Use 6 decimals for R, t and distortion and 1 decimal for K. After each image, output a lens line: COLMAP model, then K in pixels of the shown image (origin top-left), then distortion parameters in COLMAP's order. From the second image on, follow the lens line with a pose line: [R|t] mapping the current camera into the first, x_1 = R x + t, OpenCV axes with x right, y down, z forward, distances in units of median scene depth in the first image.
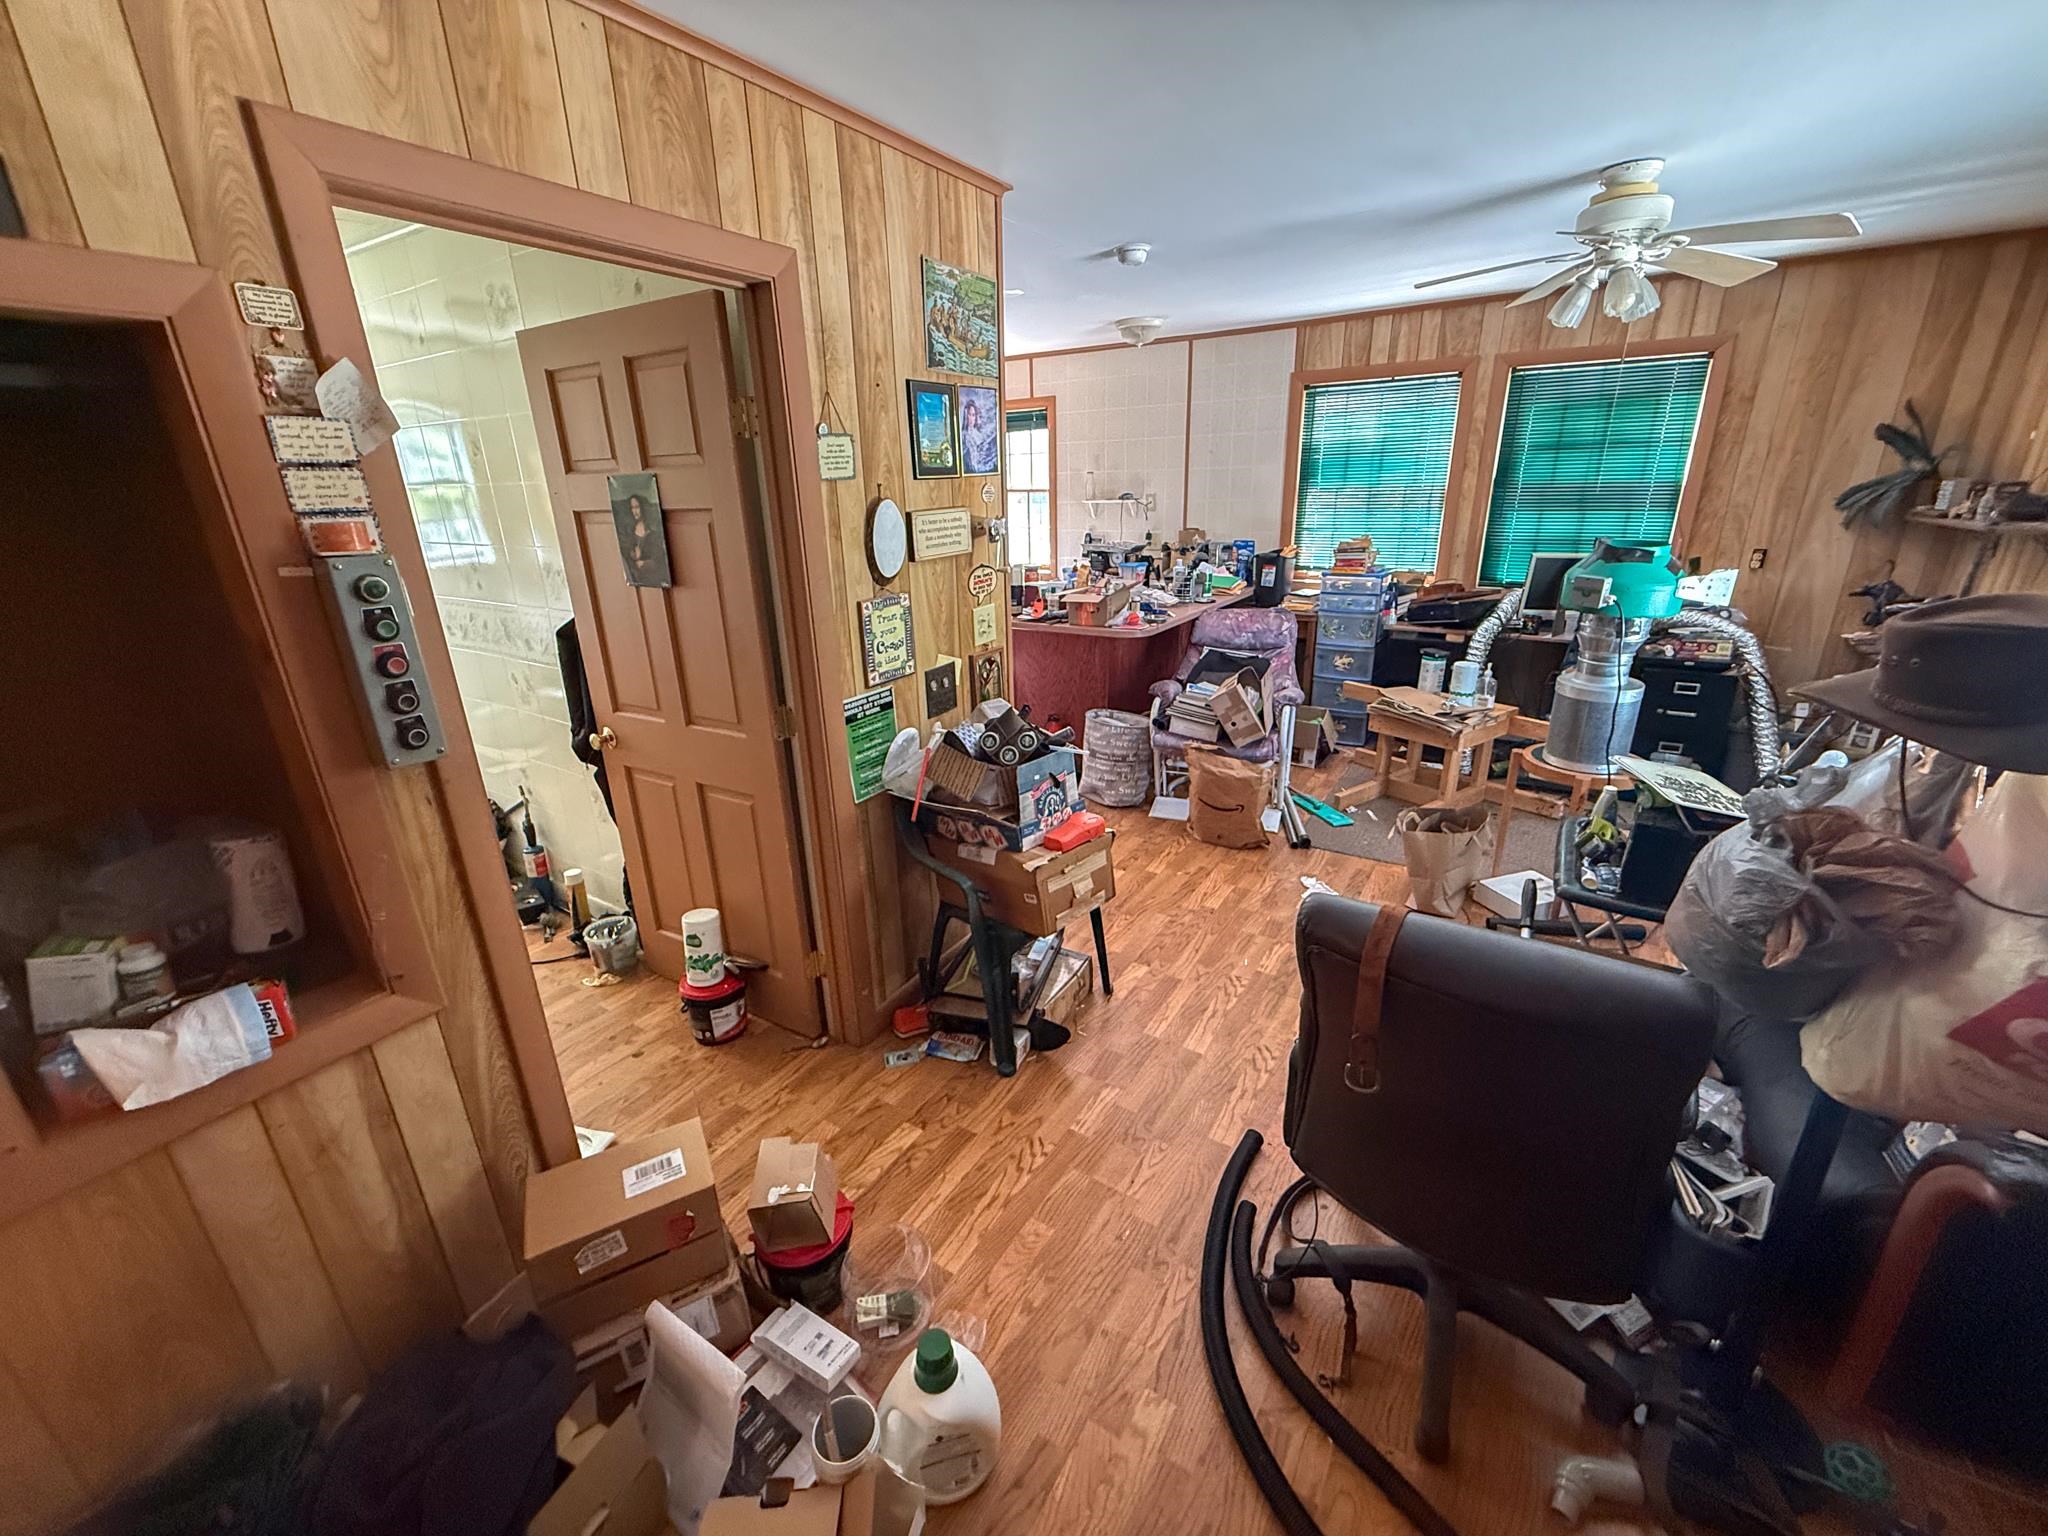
lens RADIAL K [[815.2, 0, 1027.0], [0, 815.2, 770.0], [0, 0, 1]] dist [-0.002105, -0.000181]
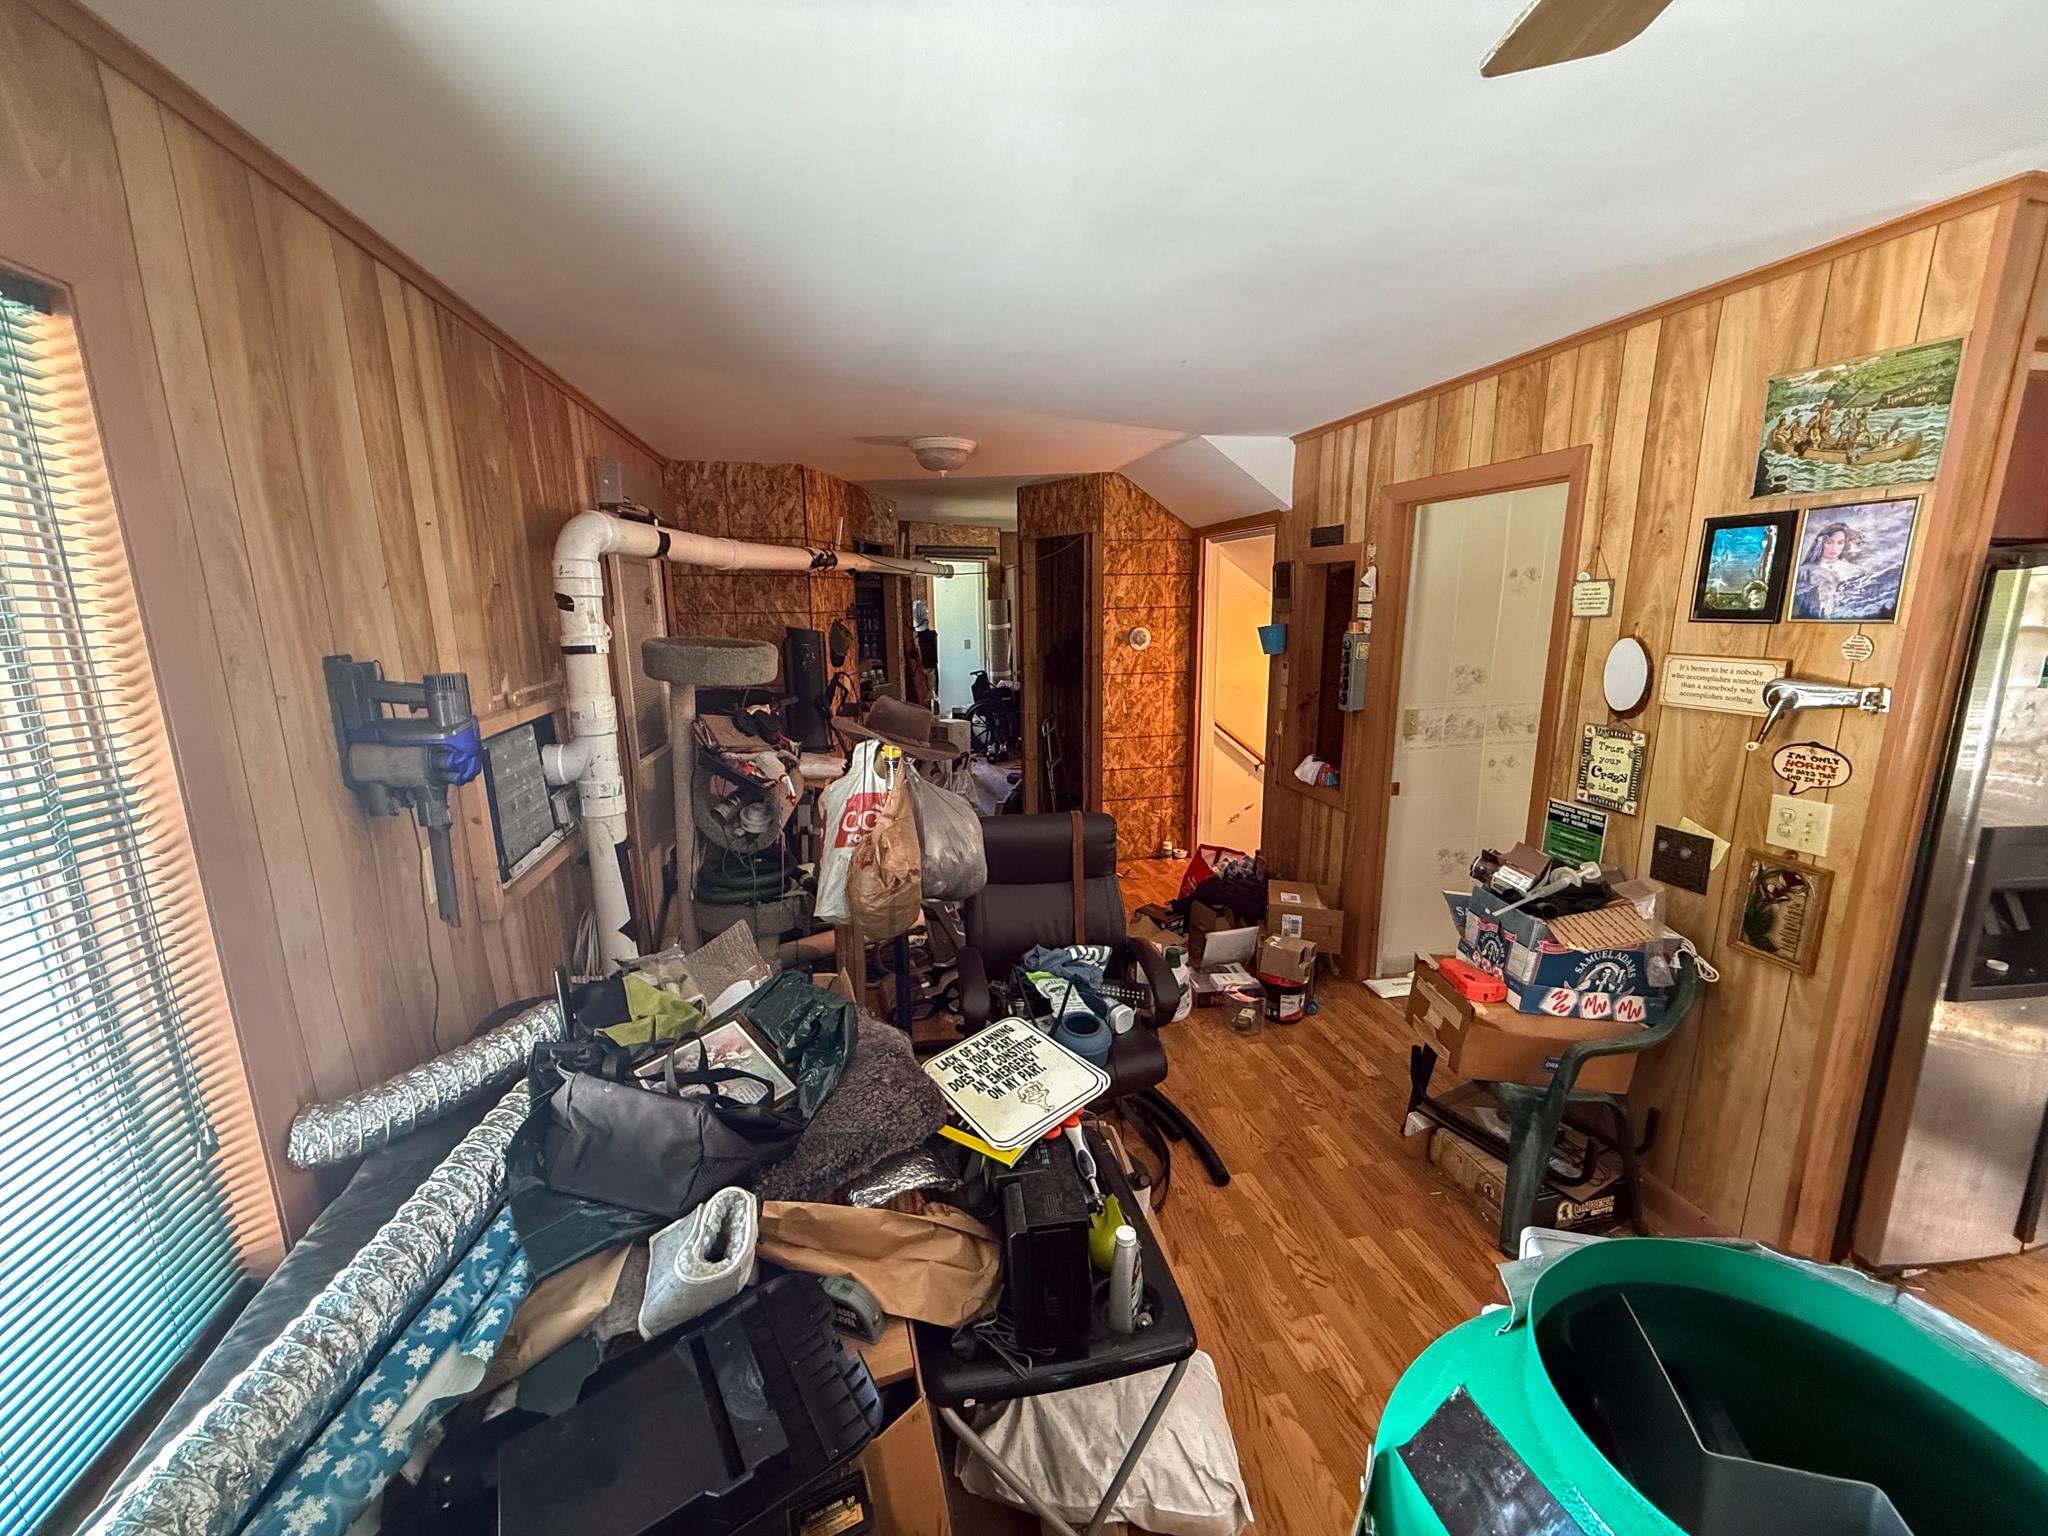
lens RADIAL K [[815.2, 0, 1022.0], [0, 815.2, 762.9], [0, 0, 1]] dist [-0.002105, -0.000181]
pose [[-0.717979, 0.174070, -0.673948, 1.044411], [-0.205095, 0.872338, 0.443805, -0.467229], [0.665163, 0.456866, -0.590619, 1.106075]]
